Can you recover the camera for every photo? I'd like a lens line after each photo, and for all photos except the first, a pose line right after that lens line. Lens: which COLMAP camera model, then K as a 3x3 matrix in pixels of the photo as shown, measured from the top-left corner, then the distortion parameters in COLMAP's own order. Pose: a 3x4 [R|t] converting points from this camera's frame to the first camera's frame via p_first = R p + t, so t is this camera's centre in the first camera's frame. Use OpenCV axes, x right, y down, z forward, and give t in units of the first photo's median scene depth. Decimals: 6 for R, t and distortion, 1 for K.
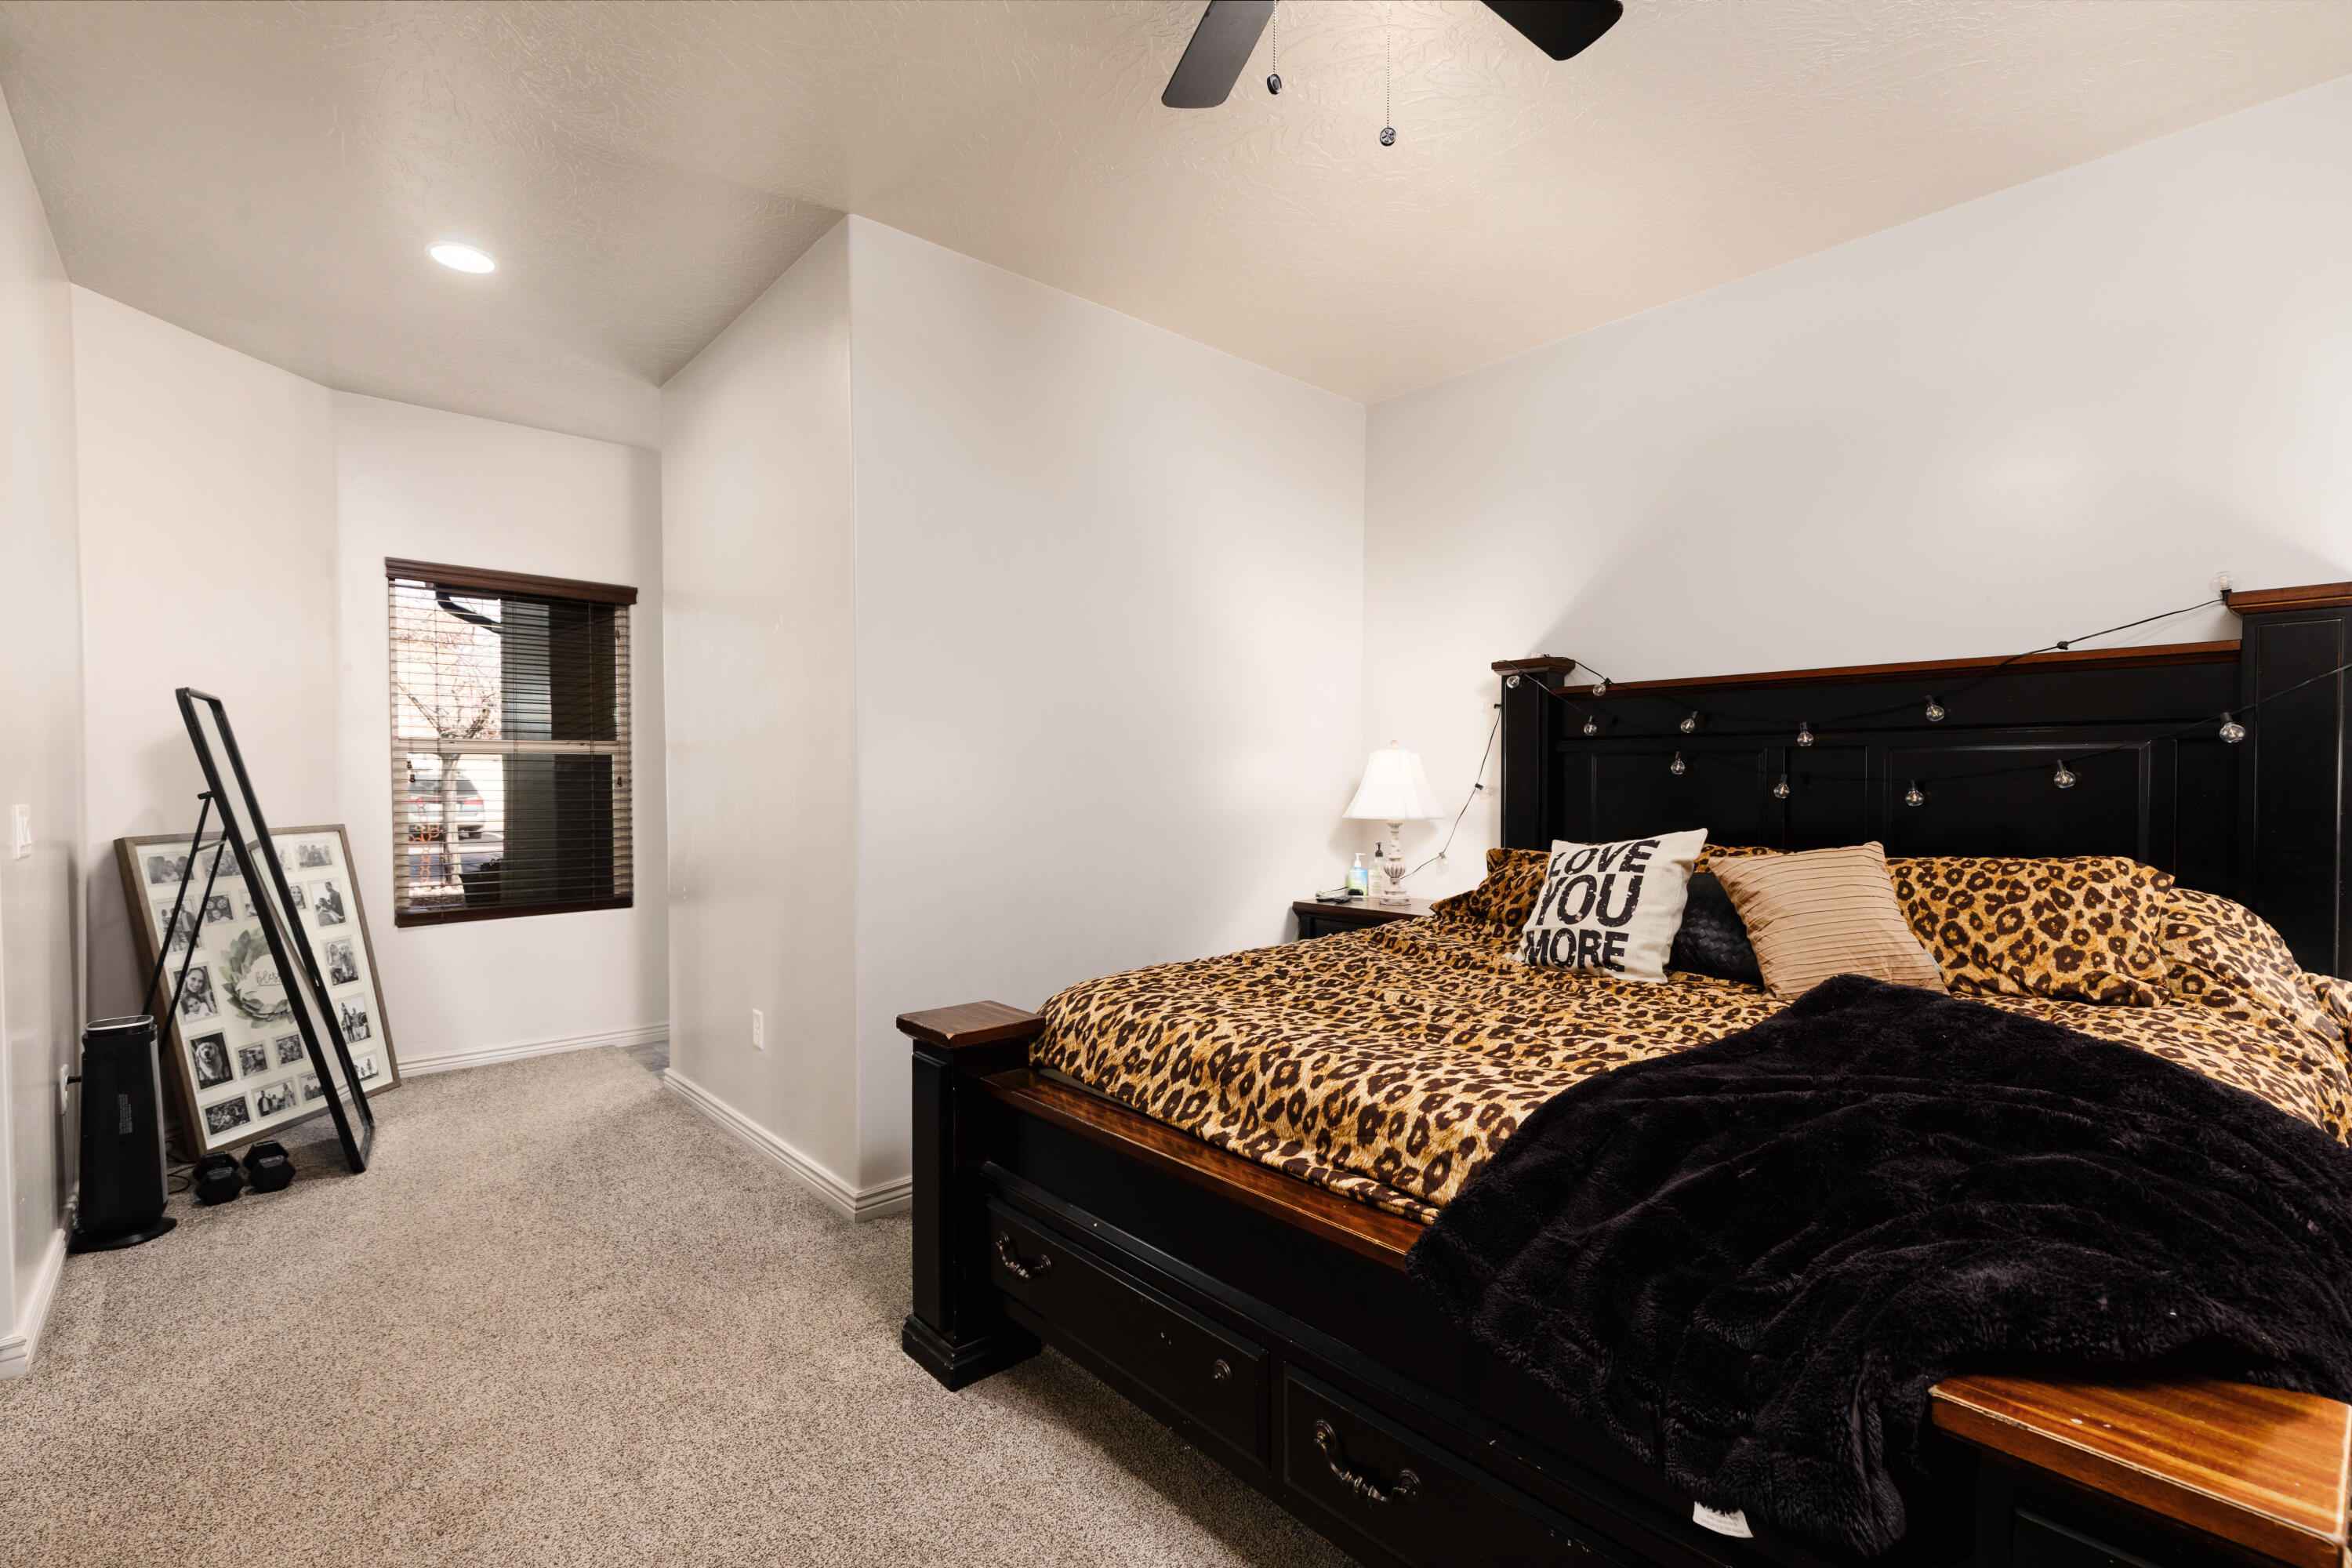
lens RADIAL K [[1052.1, 0, 1193.3], [0, 1052.1, 775.3], [0, 0, 1]] dist [0.003572, -0.000302]
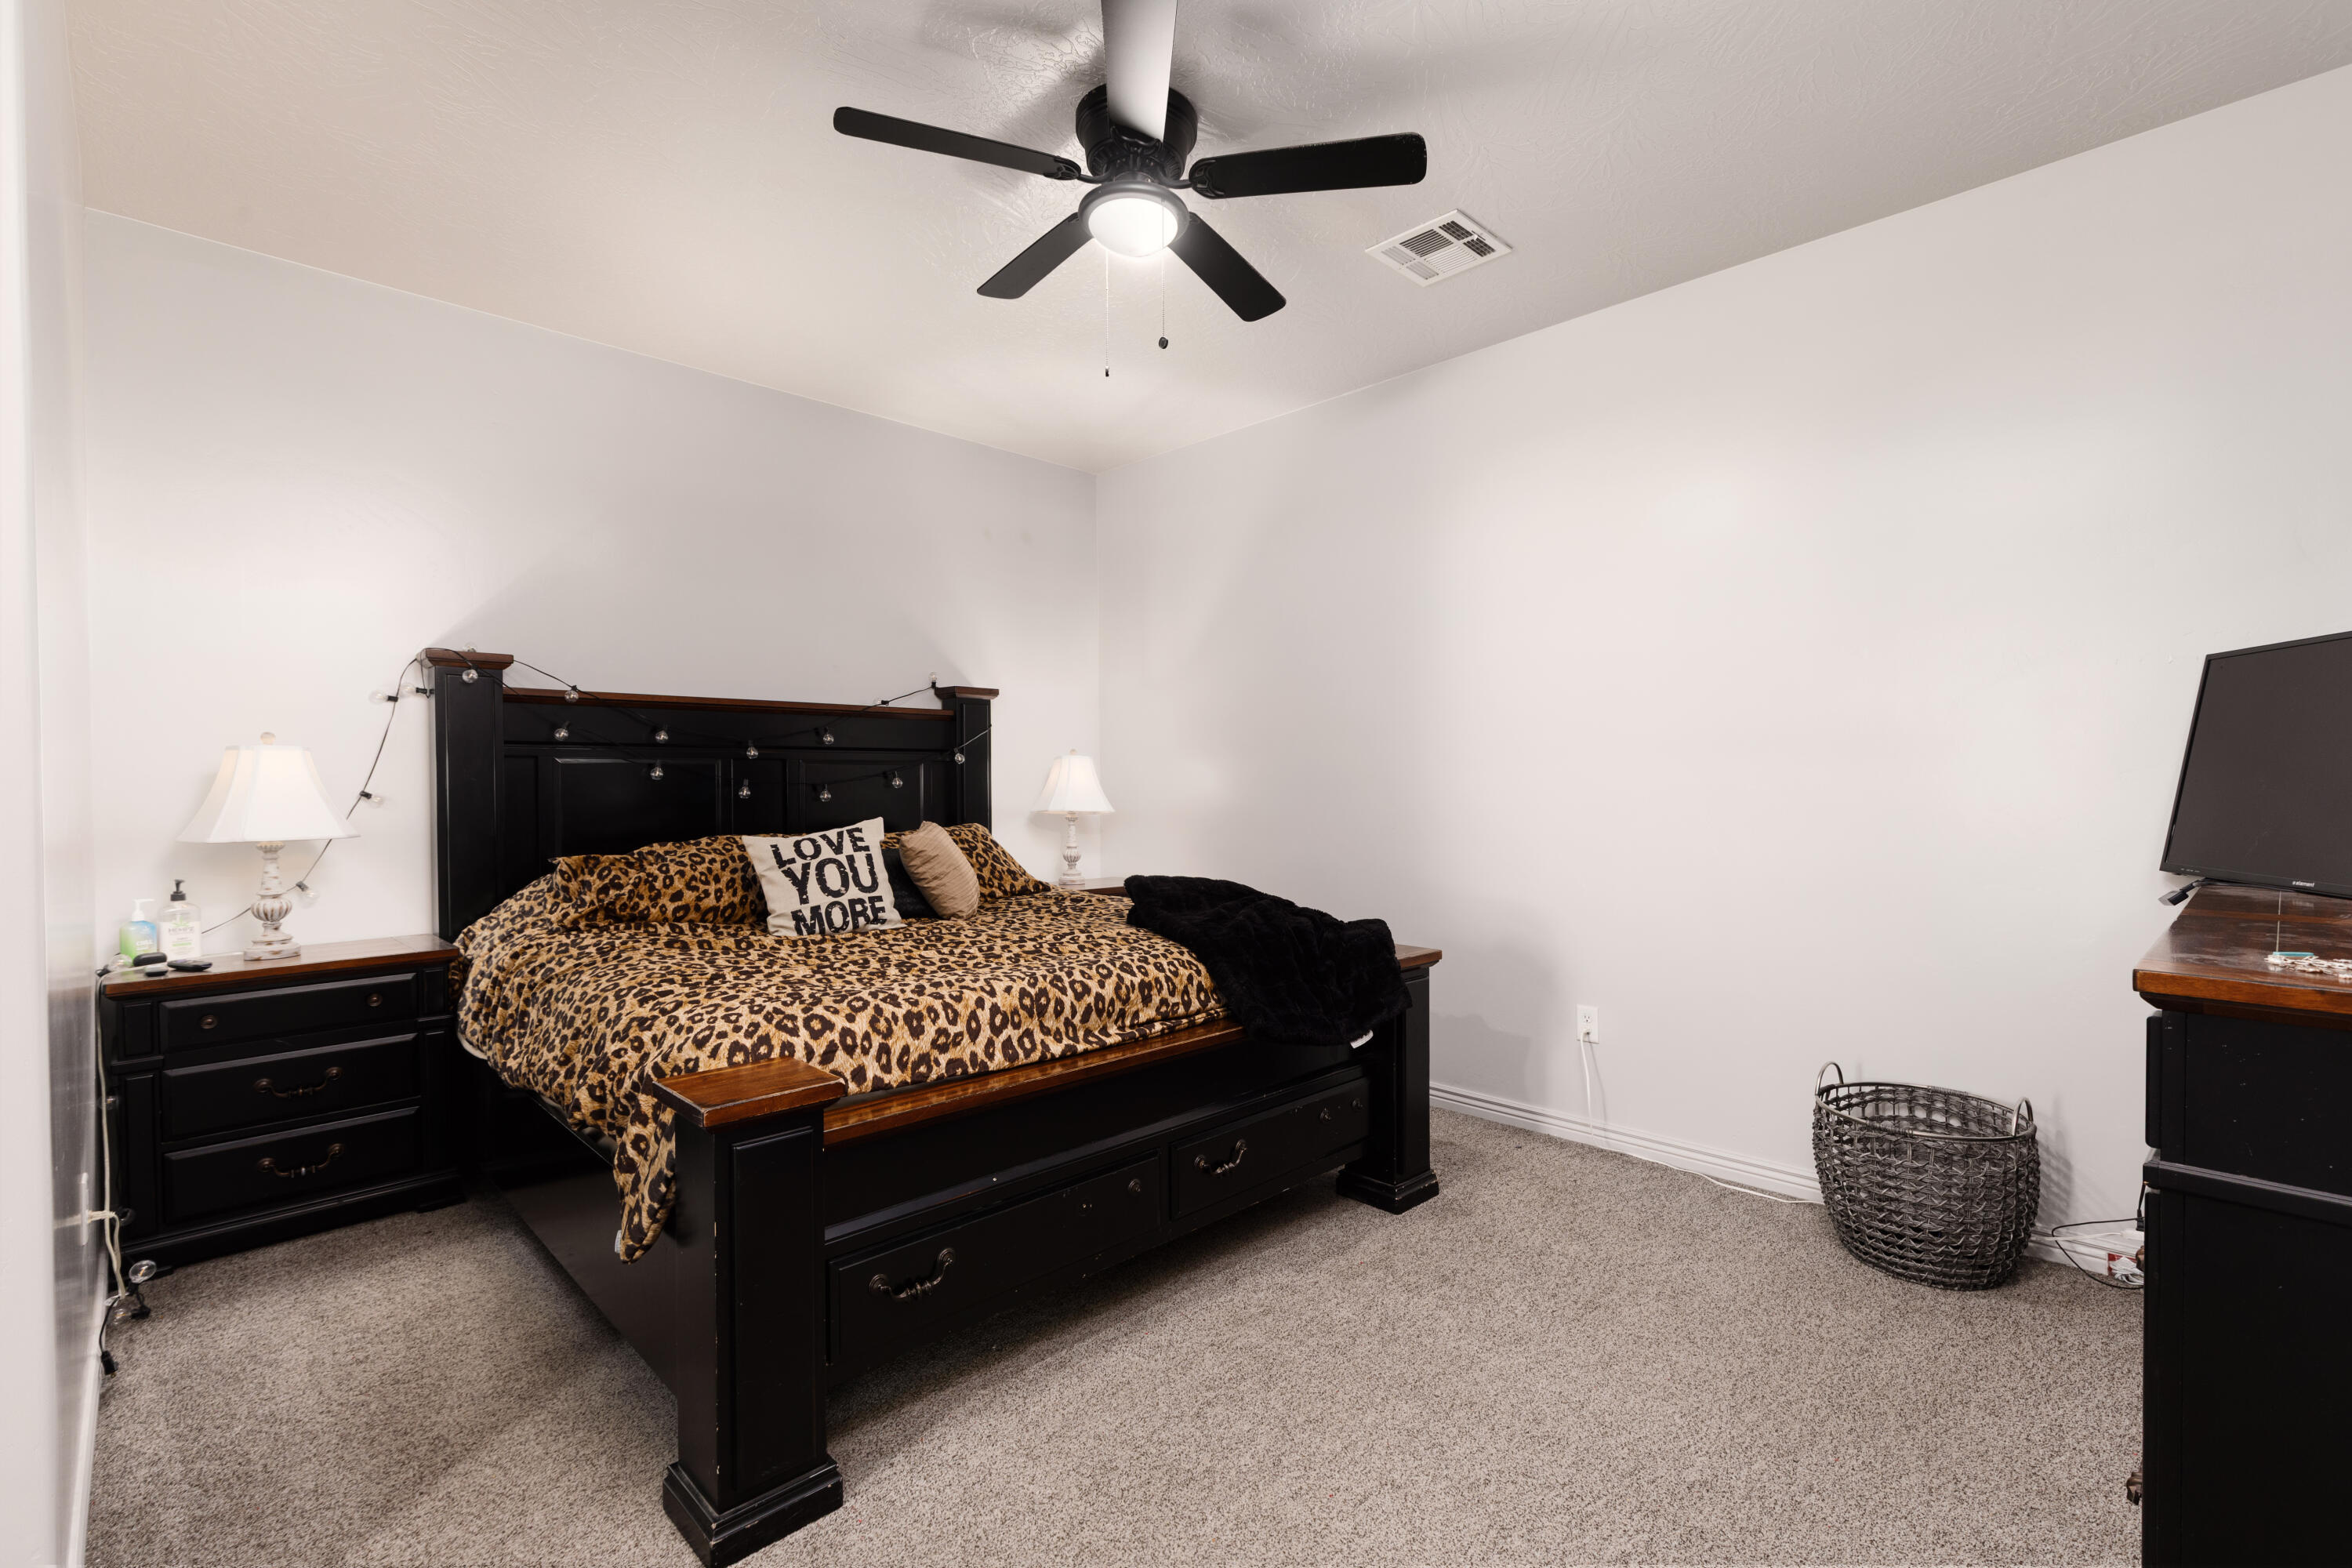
lens RADIAL K [[1052.1, 0, 1192.4], [0, 1052.1, 793.9], [0, 0, 1]] dist [0.003572, -0.000302]
pose [[-0.060037, -0.006368, 0.998176, -1.160055], [0.004958, 0.999965, 0.006677, 0.015755], [-0.998184, 0.005350, -0.060003, 0.827099]]
